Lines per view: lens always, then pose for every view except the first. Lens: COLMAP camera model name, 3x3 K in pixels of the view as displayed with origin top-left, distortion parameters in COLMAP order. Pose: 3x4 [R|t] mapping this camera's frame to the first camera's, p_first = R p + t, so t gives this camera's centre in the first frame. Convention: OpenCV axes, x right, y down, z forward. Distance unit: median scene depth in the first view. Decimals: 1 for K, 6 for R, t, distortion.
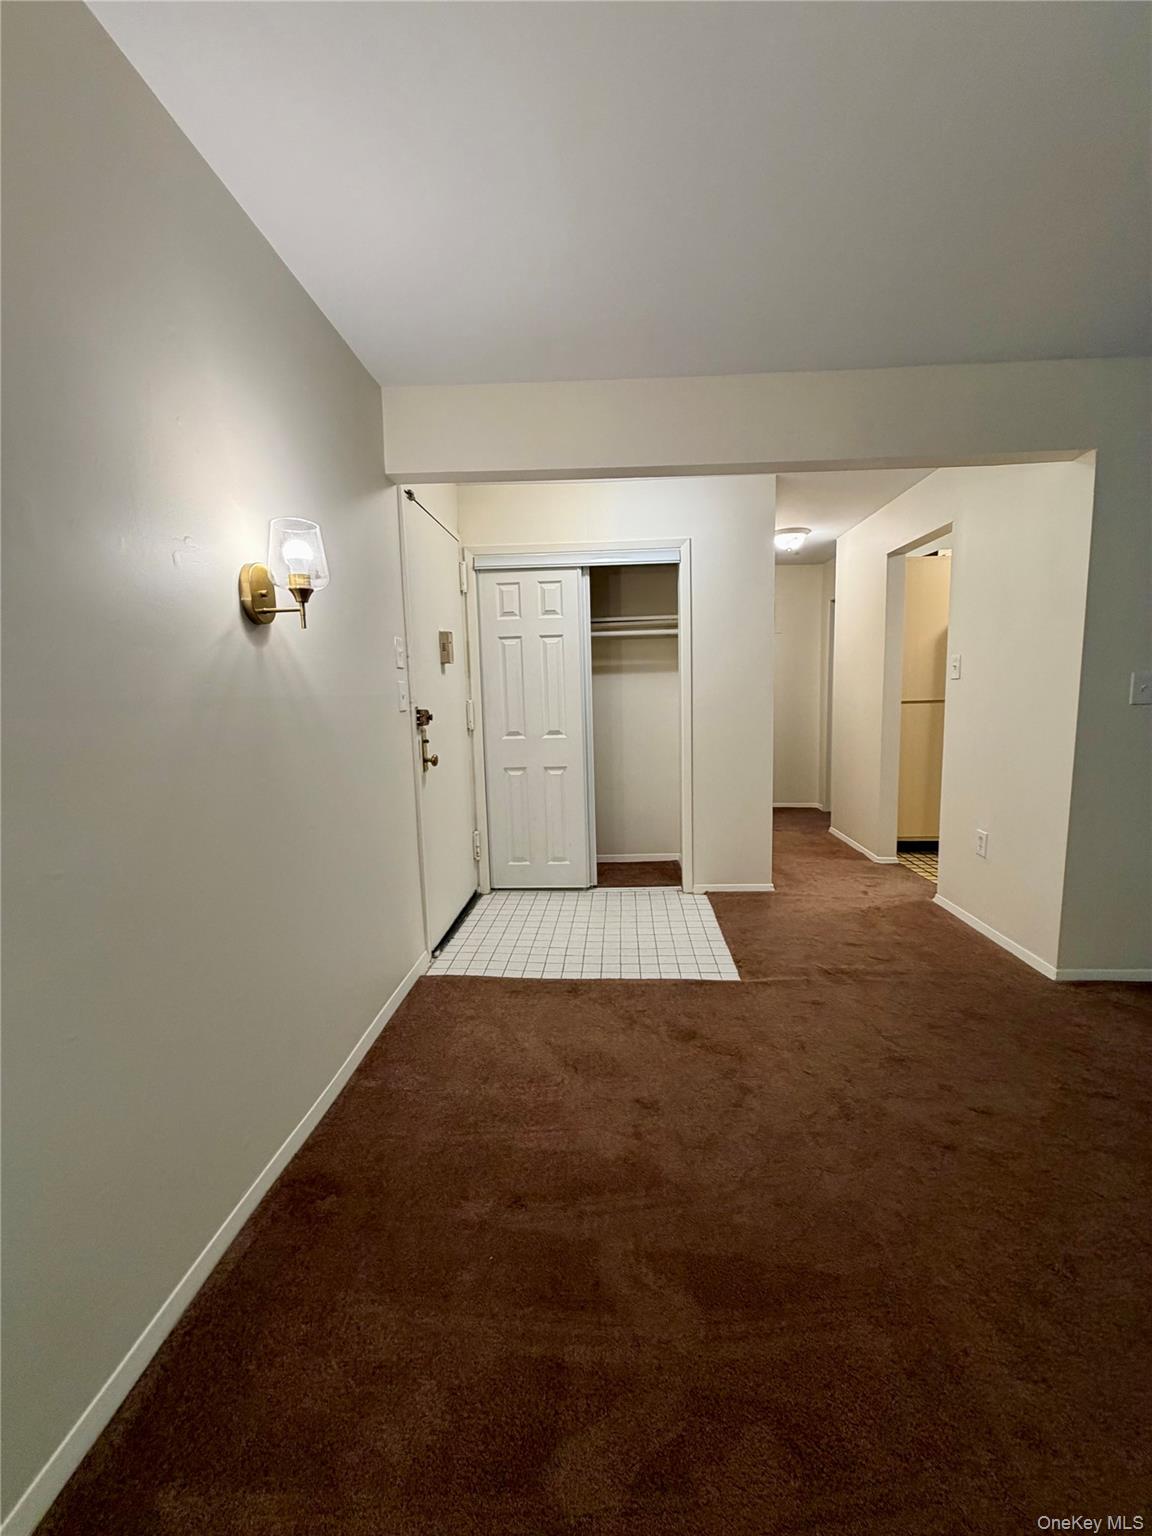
lens RADIAL K [[613.4, 0, 584.8], [0, 613.4, 764.1], [0, 0, 1]] dist [-0.002470, -0.000227]
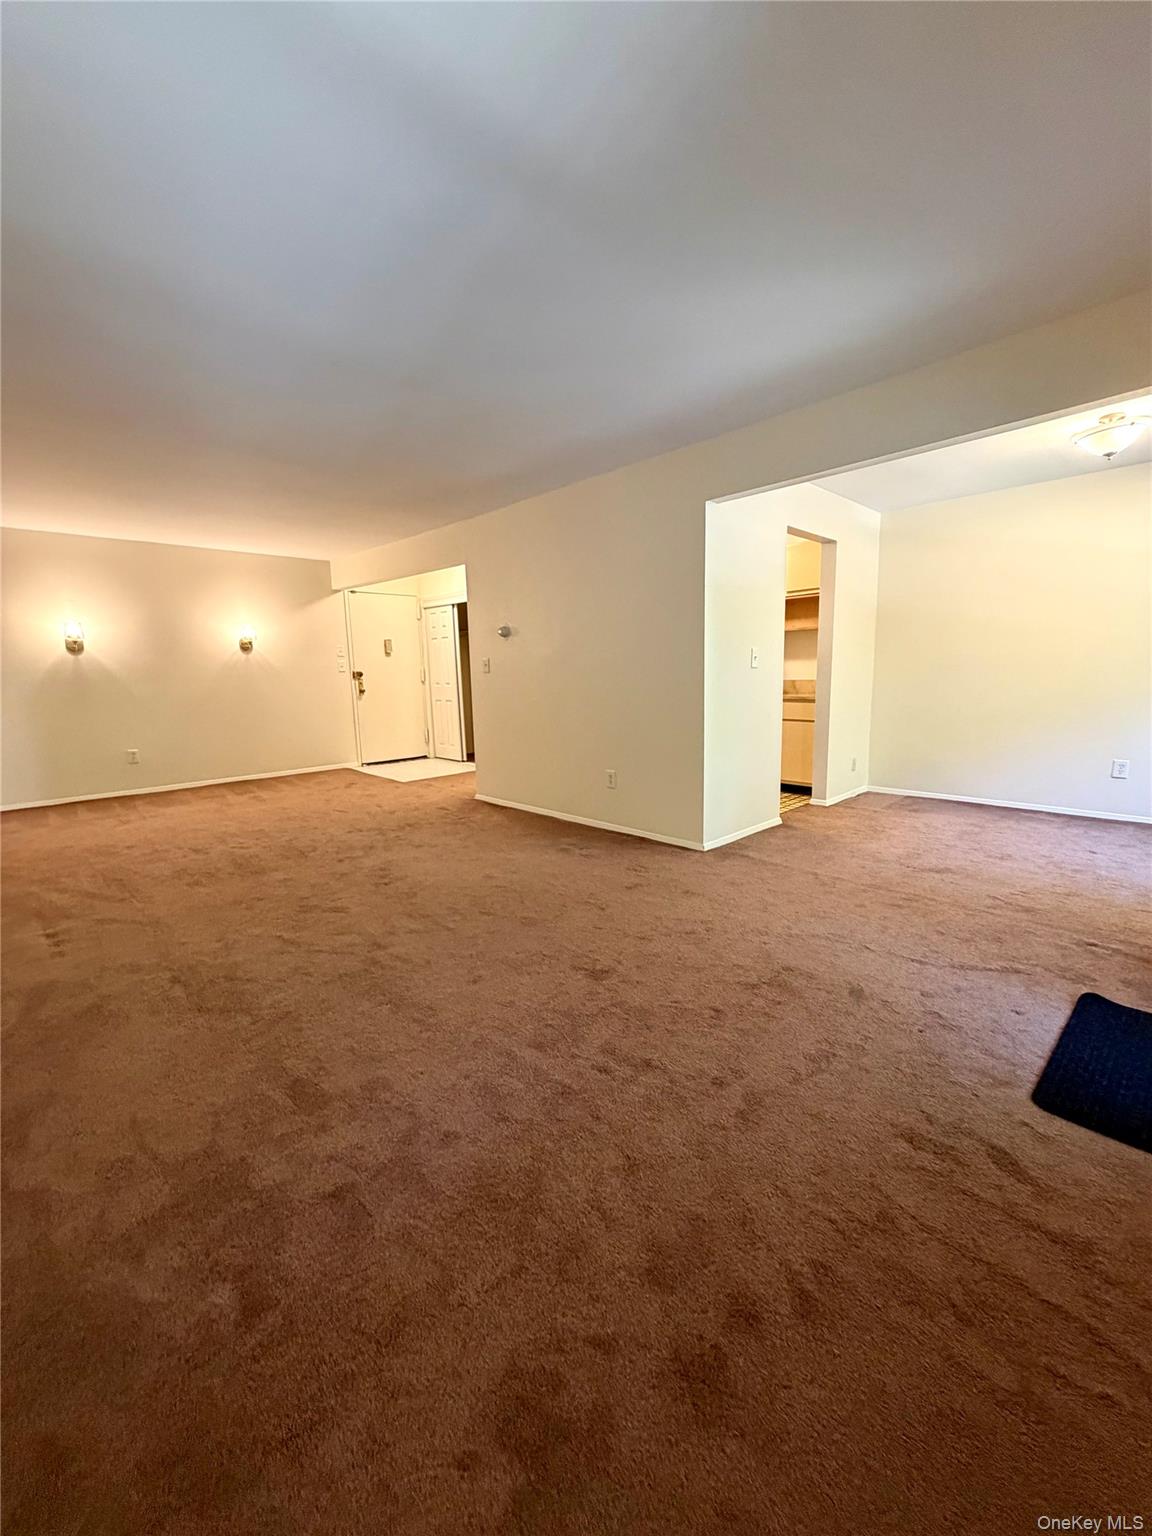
lens RADIAL K [[613.4, 0, 584.8], [0, 613.4, 764.1], [0, 0, 1]] dist [-0.002470, -0.000227]
pose [[0.772539, 0.099632, -0.627101, 1.725282], [-0.065909, 0.994861, 0.076866, 0.032482], [0.631537, -0.018051, 0.775136, -0.355641]]
